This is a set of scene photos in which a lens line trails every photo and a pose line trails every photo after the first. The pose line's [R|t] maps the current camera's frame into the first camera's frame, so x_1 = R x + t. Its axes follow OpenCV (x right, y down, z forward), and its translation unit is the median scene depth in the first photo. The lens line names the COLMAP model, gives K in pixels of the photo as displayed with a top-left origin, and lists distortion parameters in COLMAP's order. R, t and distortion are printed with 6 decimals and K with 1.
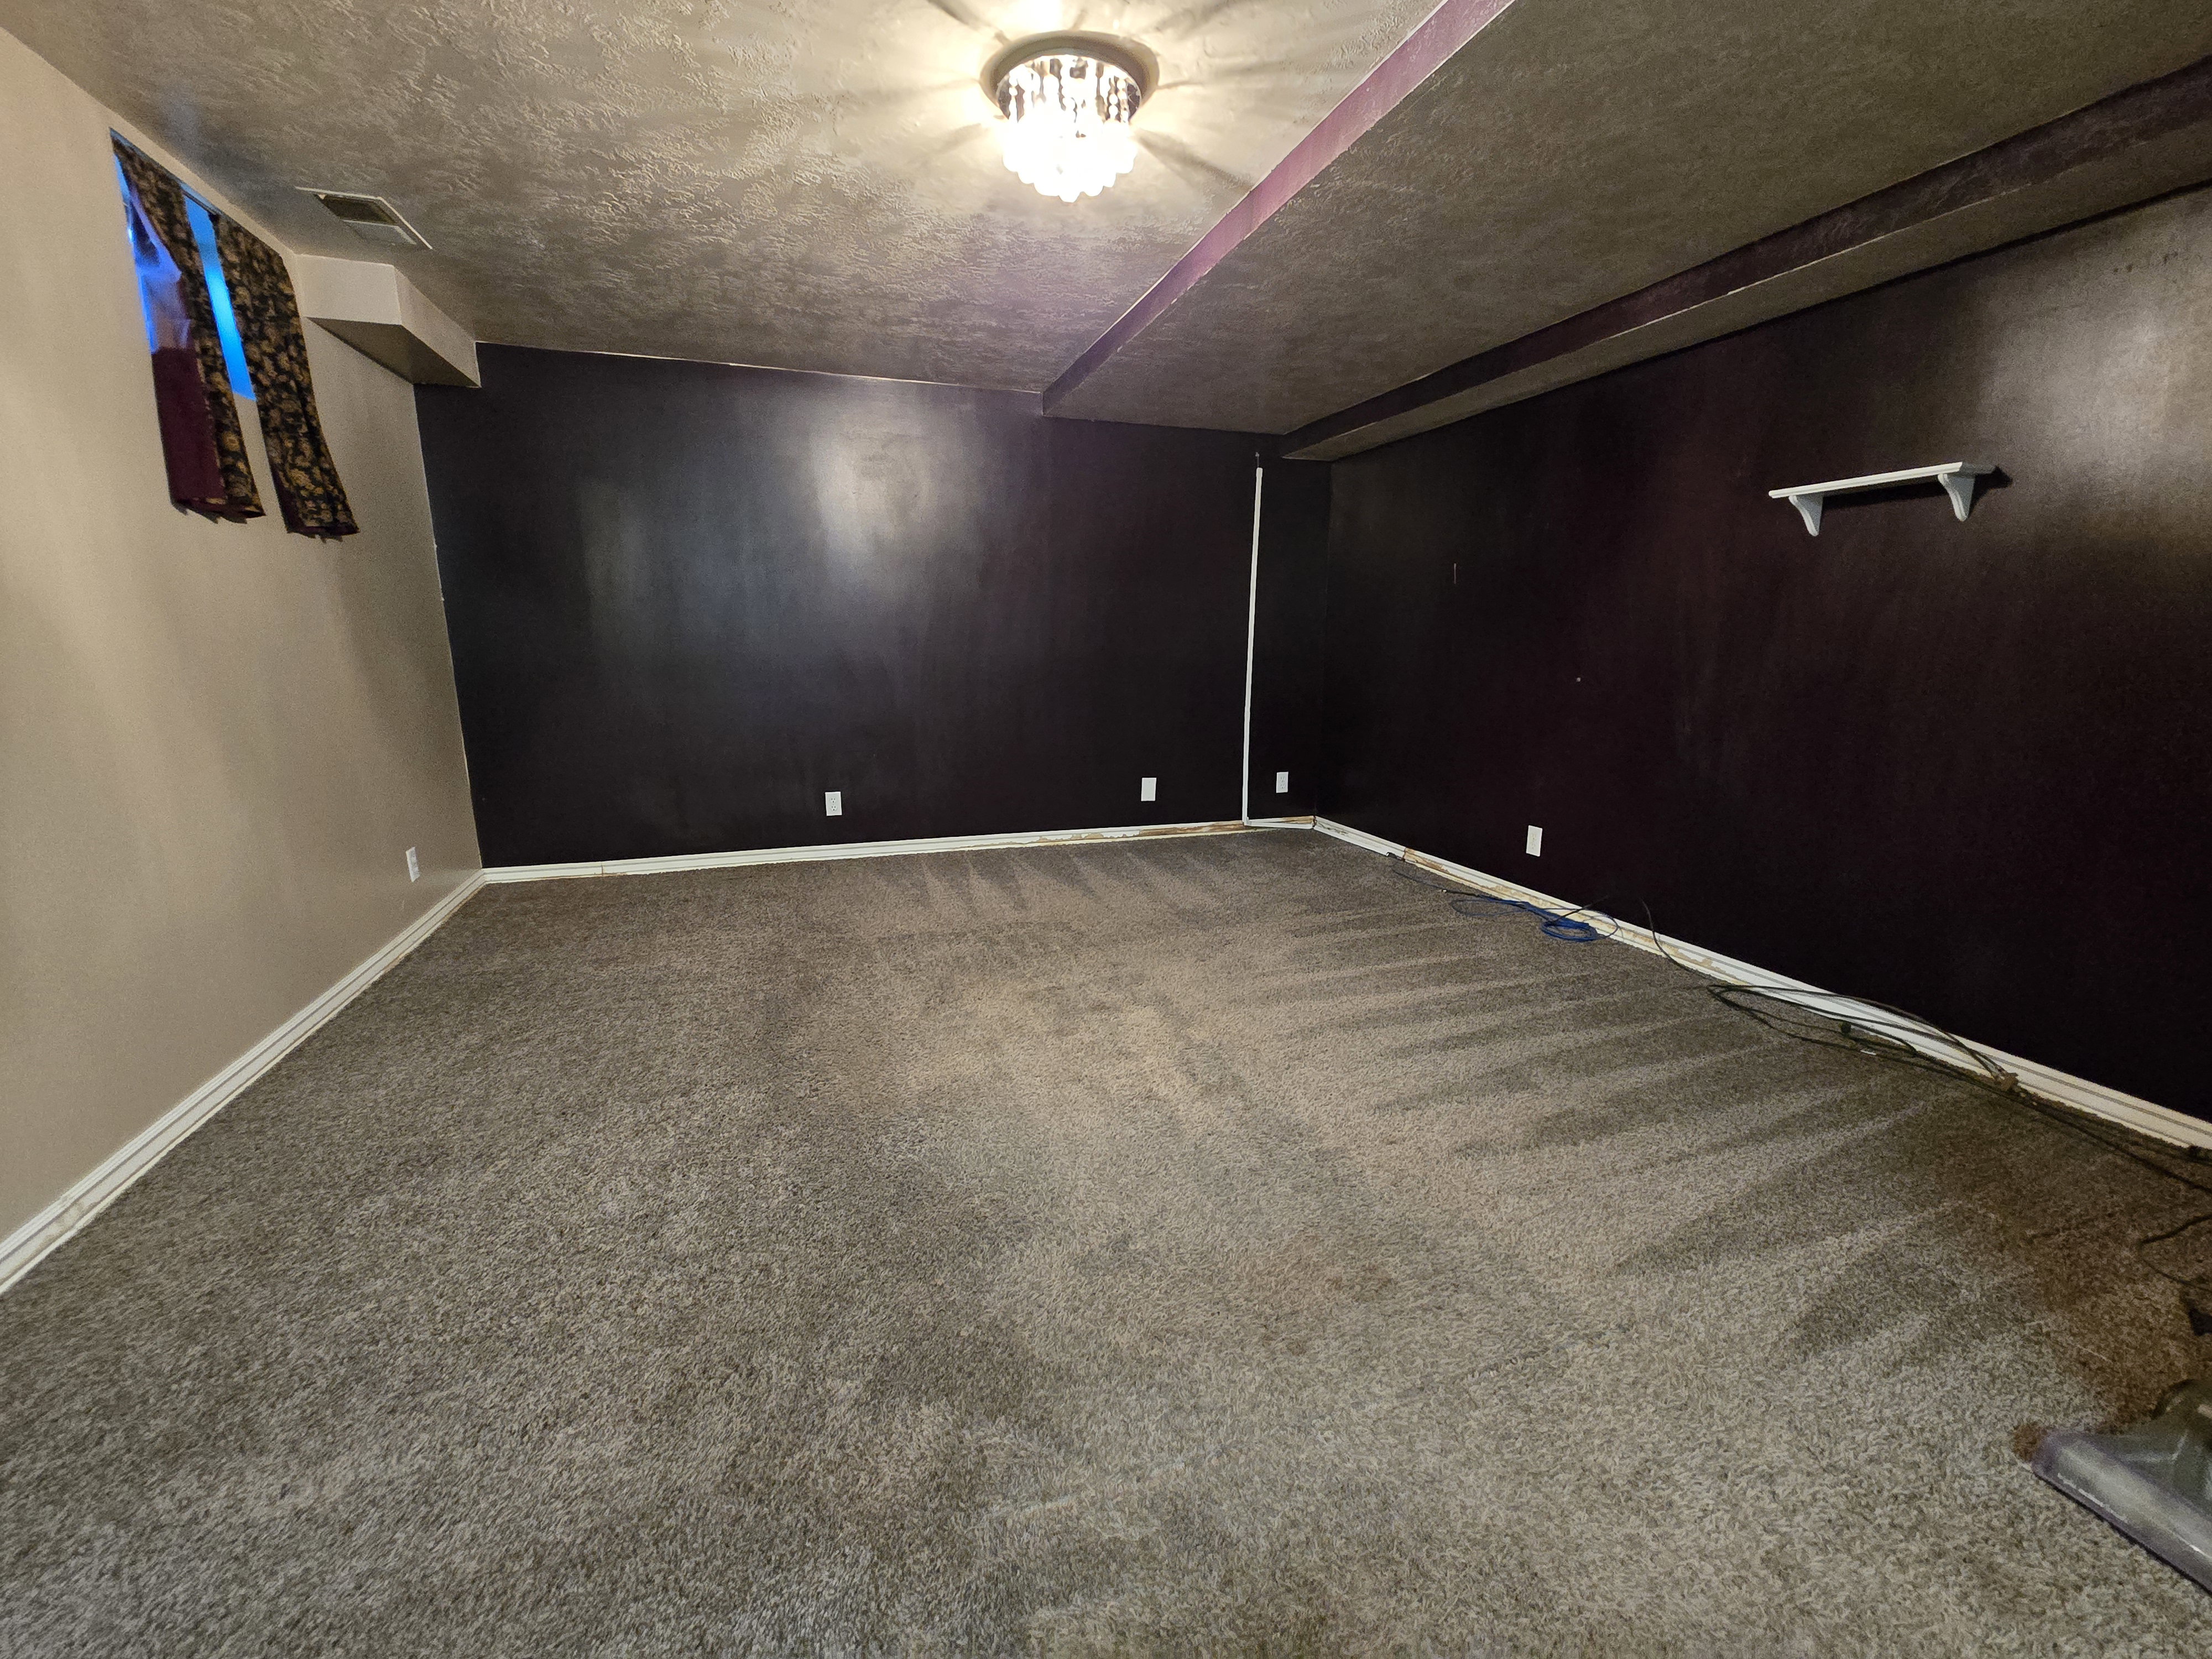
lens RADIAL K [[902.8, 0, 1113.3], [0, 902.8, 818.7], [0, 0, 1]] dist [0.001450, 0.000870]
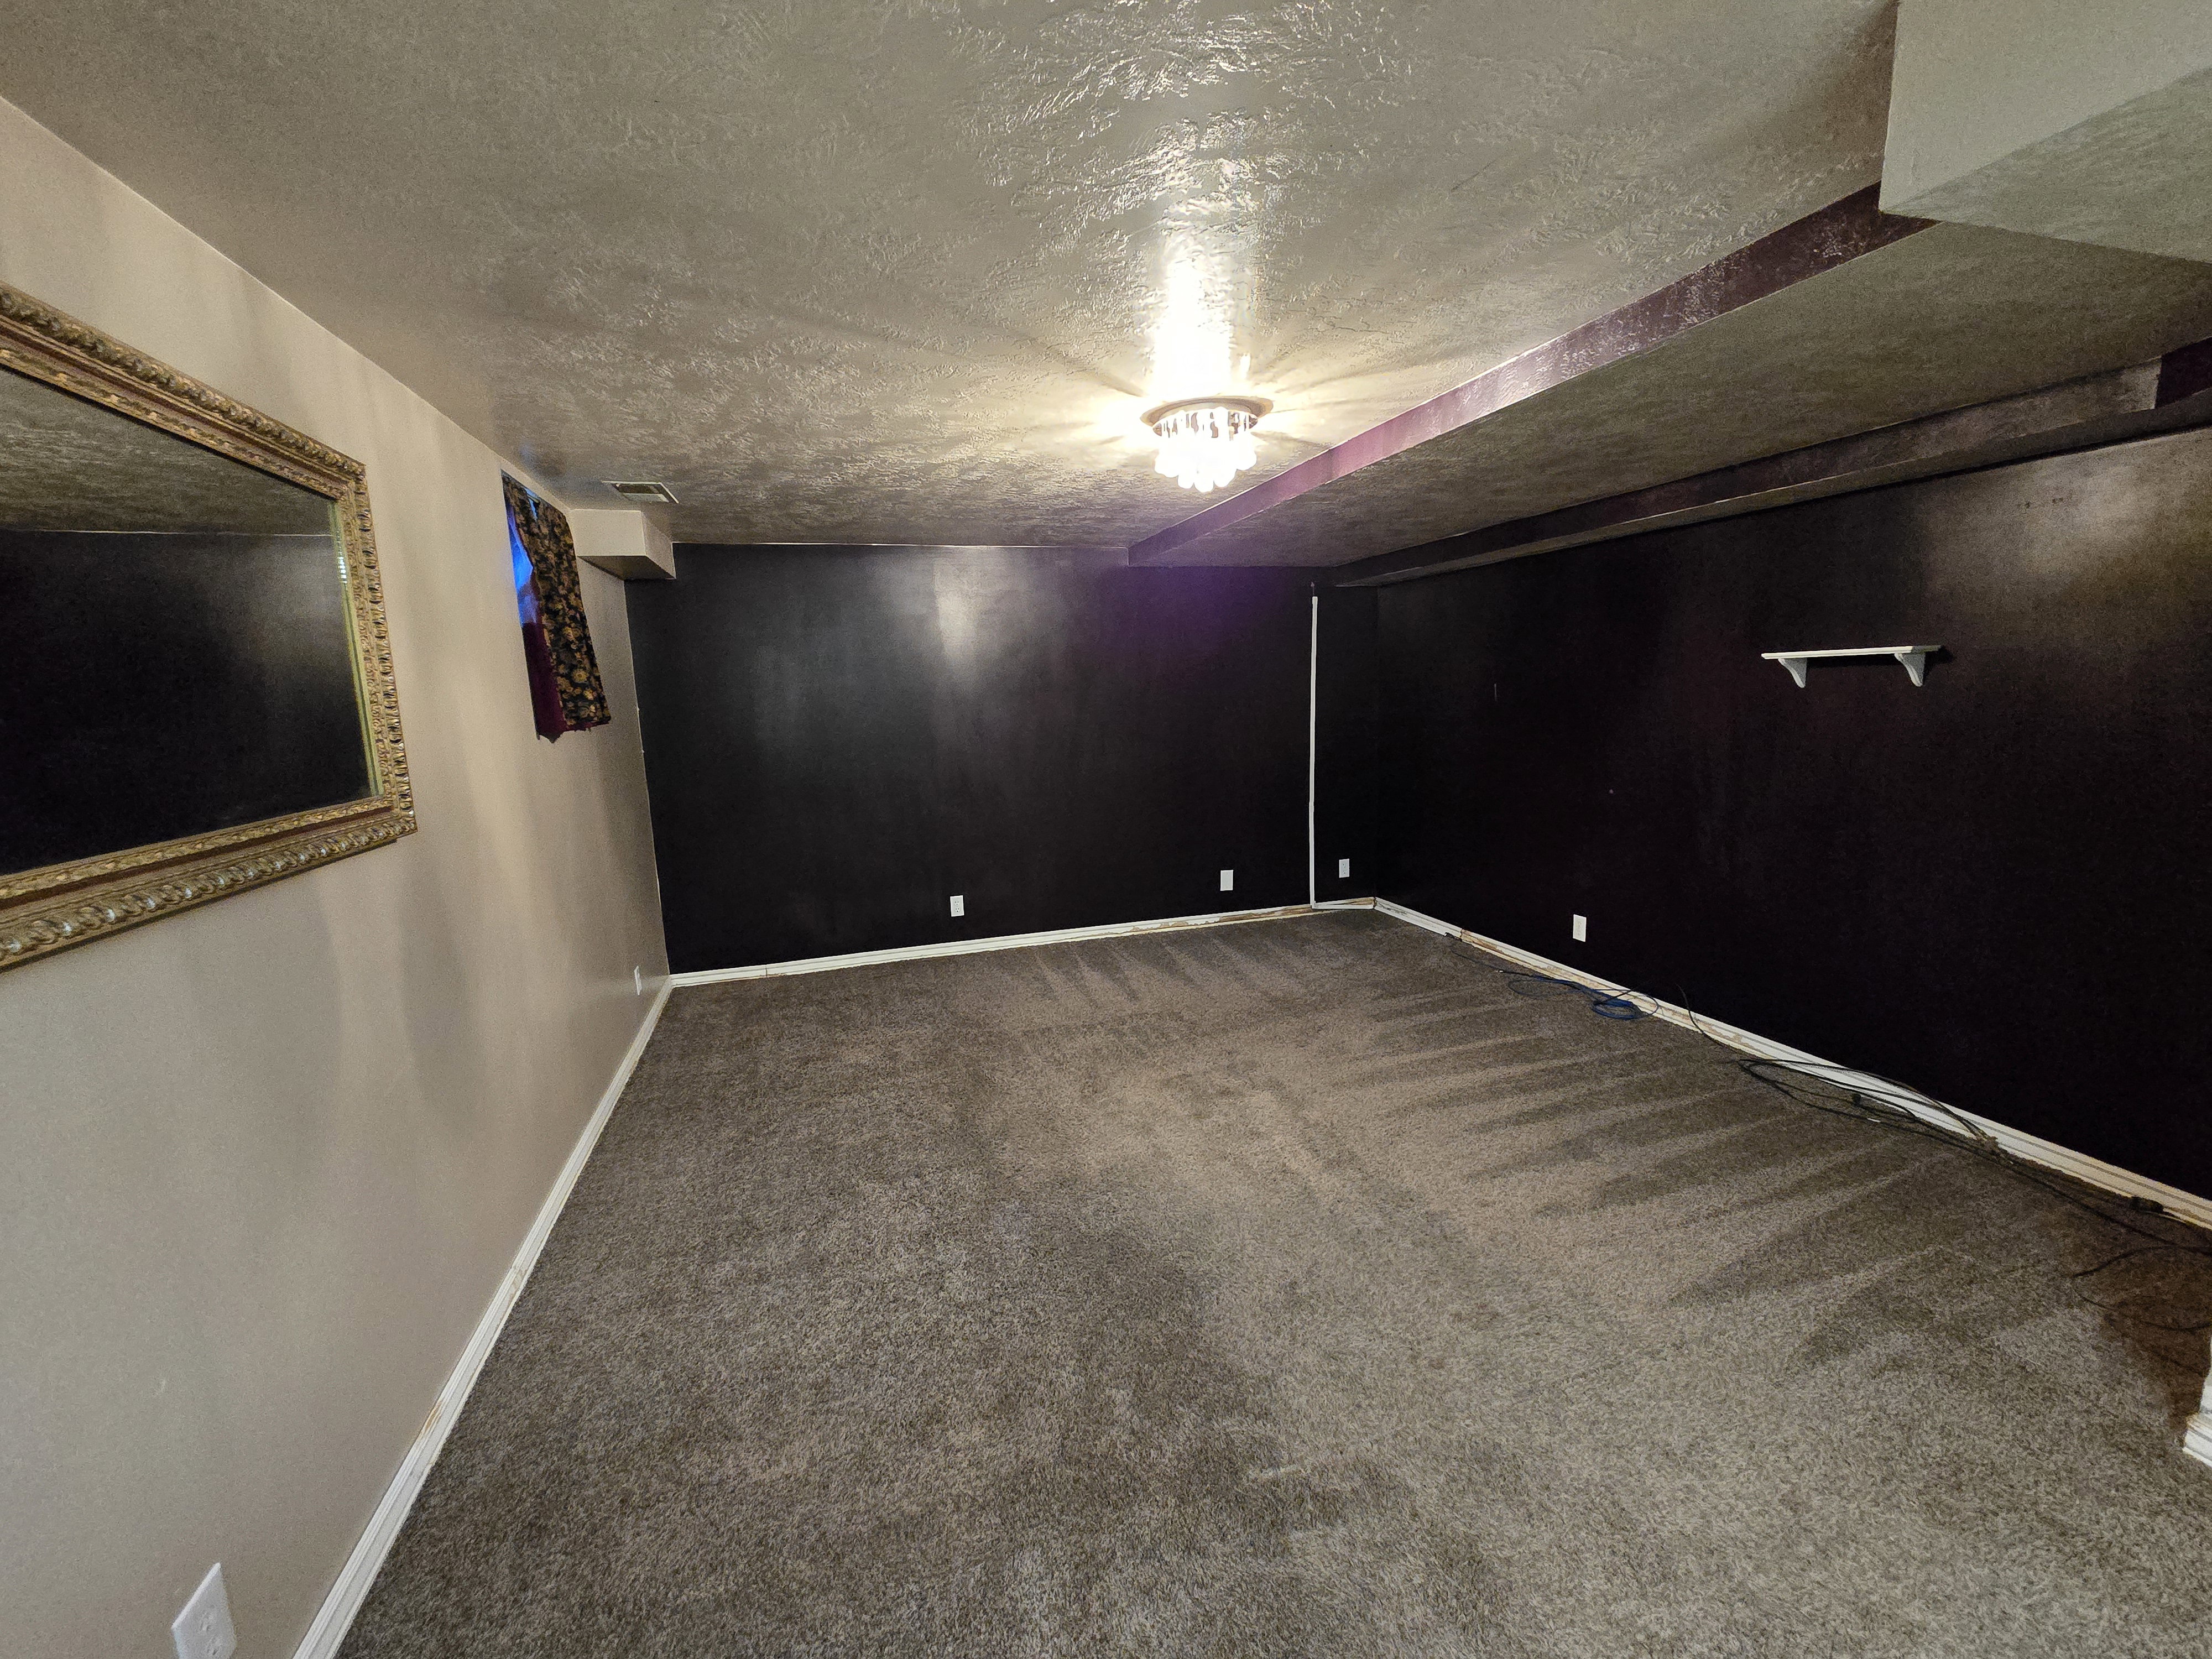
lens RADIAL K [[895.4, 0, 1112.1], [0, 895.4, 823.3], [0, 0, 1]] dist [0.001257, 0.000597]
pose [[0.998869, -0.033204, -0.034030, -0.144724], [0.031572, 0.998376, -0.047420, -0.126112], [0.035549, 0.046292, 0.998295, -0.281677]]
